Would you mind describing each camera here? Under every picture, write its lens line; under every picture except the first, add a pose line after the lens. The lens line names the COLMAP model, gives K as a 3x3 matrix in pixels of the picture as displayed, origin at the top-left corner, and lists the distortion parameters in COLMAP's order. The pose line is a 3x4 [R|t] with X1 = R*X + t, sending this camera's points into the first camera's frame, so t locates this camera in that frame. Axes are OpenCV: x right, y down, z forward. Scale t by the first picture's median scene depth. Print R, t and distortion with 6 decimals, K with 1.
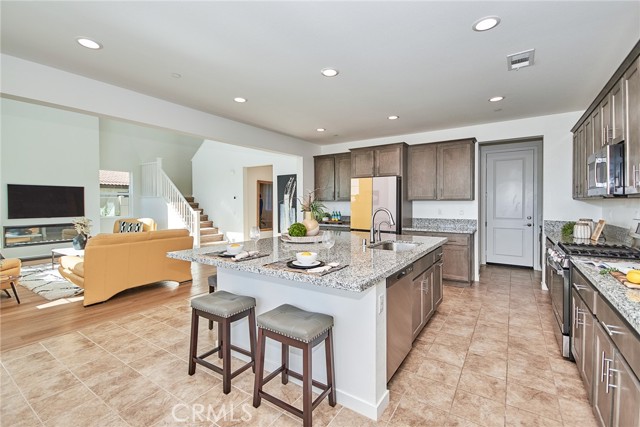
lens RADIAL K [[282.0, 0, 320.3], [0, 282.0, 206.7], [0, 0, 1]] dist [0.015699, -0.007564]
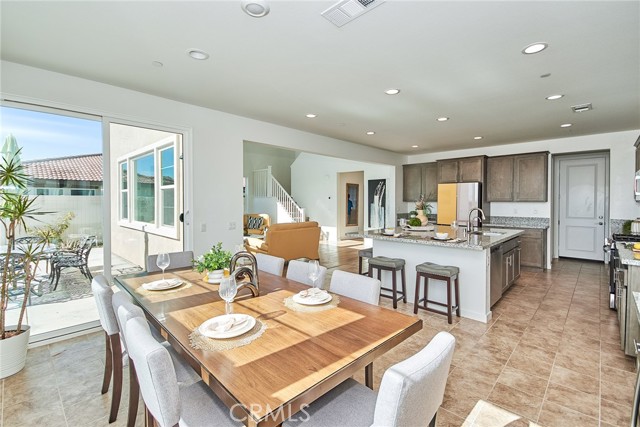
lens RADIAL K [[282.0, 0, 333.7], [0, 282.0, 204.6], [0, 0, 1]] dist [0.015699, -0.007564]
pose [[0.988618, 0.007032, -0.150285, -0.164734], [-0.007302, 0.999973, -0.001243, -0.003133], [0.150272, 0.002327, 0.988642, -0.314429]]
